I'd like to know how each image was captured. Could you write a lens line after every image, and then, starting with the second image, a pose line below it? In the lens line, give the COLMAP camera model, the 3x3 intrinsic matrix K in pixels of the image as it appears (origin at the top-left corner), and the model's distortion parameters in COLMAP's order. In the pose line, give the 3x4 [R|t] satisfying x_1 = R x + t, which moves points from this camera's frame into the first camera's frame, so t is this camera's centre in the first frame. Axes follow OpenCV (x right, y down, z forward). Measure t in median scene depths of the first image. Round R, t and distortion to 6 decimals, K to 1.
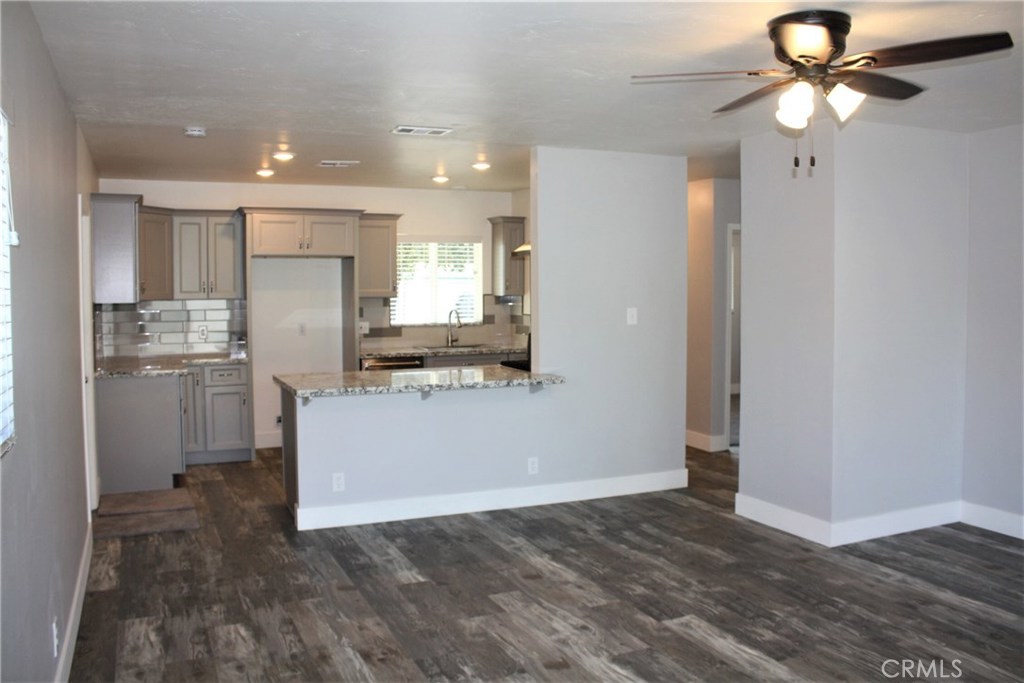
lens RADIAL K [[857.0, 0, 514.9], [0, 857.0, 336.6], [0, 0, 1]] dist [-0.141831, 0.110958]
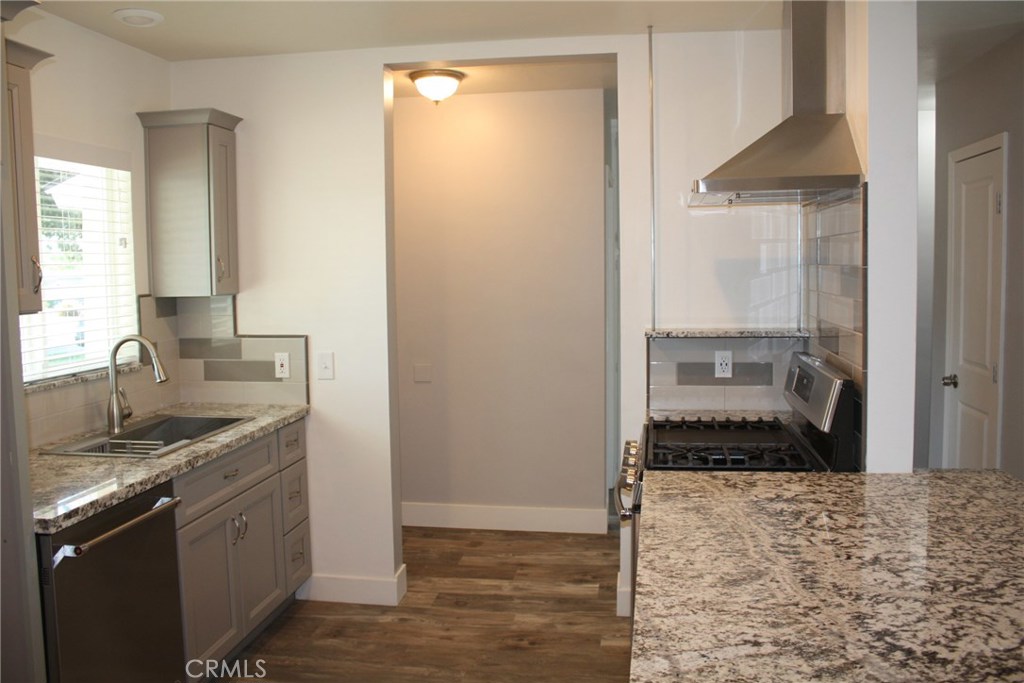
lens RADIAL K [[857.0, 0, 507.9], [0, 857.0, 337.7], [0, 0, 1]] dist [-0.141831, 0.110958]
pose [[0.557632, -0.074277, 0.826758, -0.570485], [0.063521, 0.996886, 0.046719, -0.076243], [-0.827654, 0.026465, 0.560614, 1.307214]]
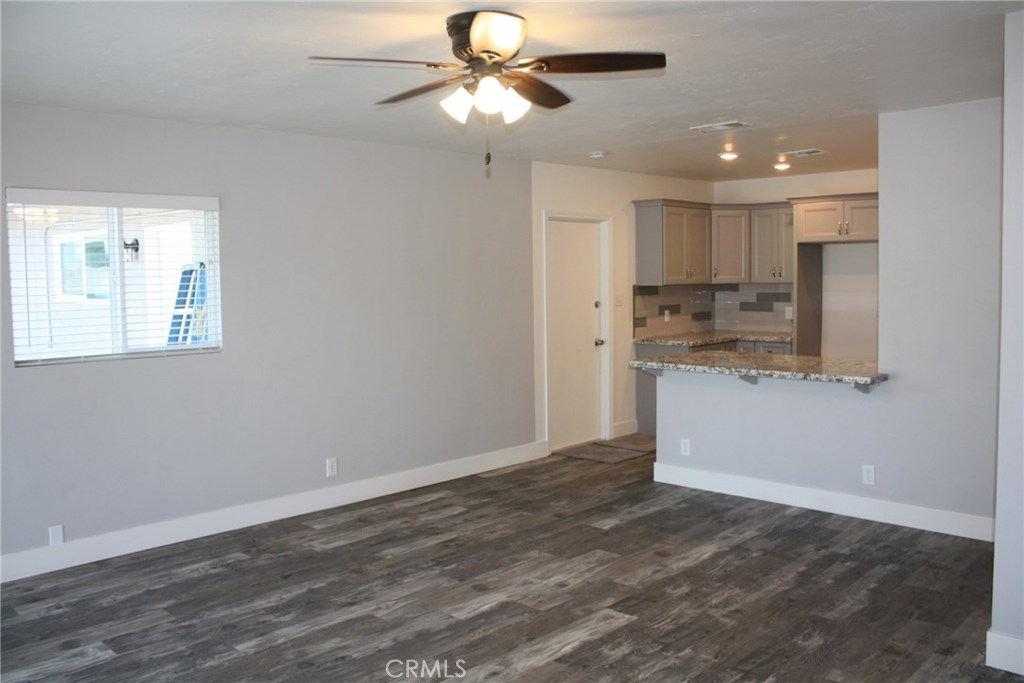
lens RADIAL K [[857.0, 0, 520.0], [0, 857.0, 344.6], [0, 0, 1]] dist [-0.141831, 0.110958]
pose [[0.374326, 0.070927, -0.924581, 0.952510], [-0.037831, 0.997408, 0.061198, -0.033246], [0.926525, 0.012069, 0.376039, 0.466456]]
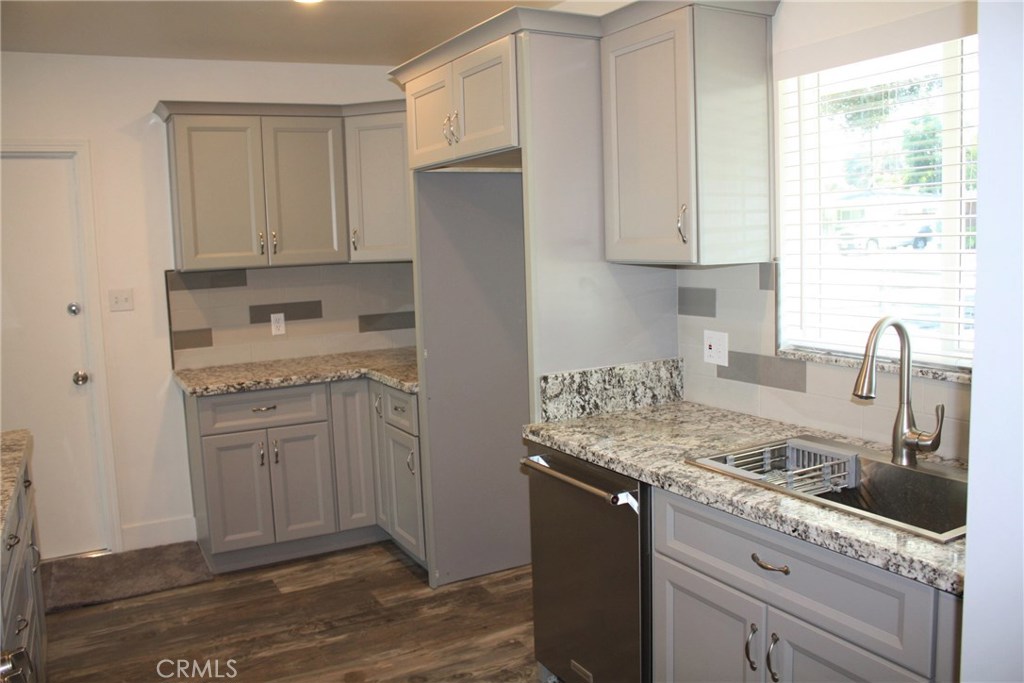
lens RADIAL K [[857.0, 0, 510.3], [0, 857.0, 340.5], [0, 0, 1]] dist [-0.141831, 0.110958]
pose [[0.055653, 0.120623, -0.991137, 0.305445], [-0.019197, 0.992621, 0.119726, -0.103039], [0.998266, 0.012363, 0.057558, 1.763575]]
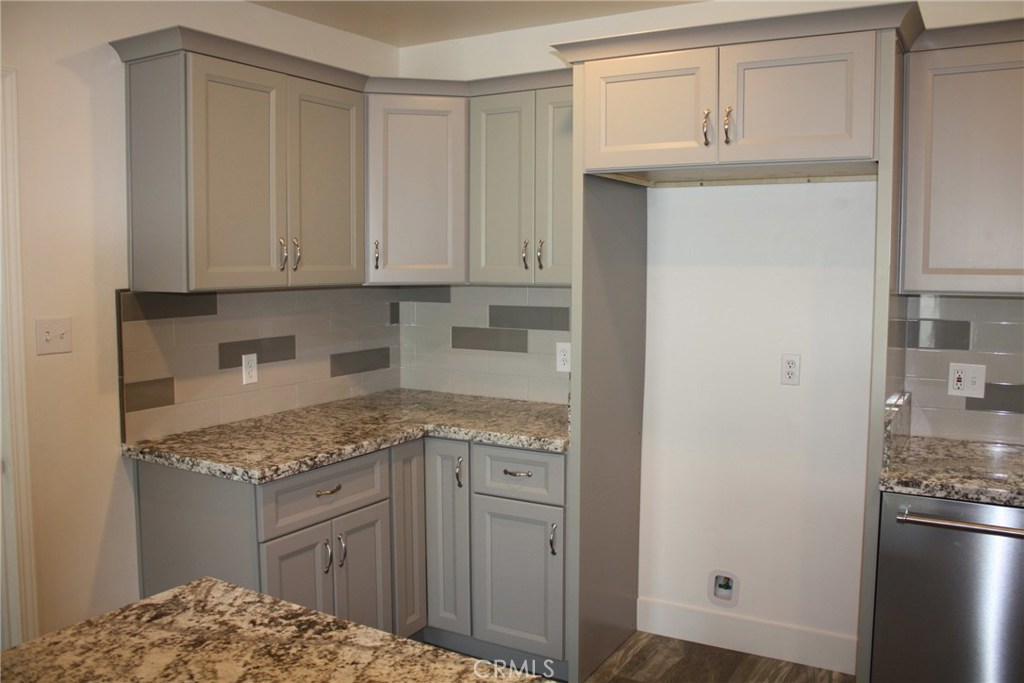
lens RADIAL K [[857.0, 0, 518.1], [0, 857.0, 336.5], [0, 0, 1]] dist [-0.141831, 0.110958]
pose [[0.564986, 0.076478, -0.821548, -0.014185], [-0.049294, 0.997045, 0.058915, -0.075512], [0.823627, 0.007211, 0.567087, 1.302625]]
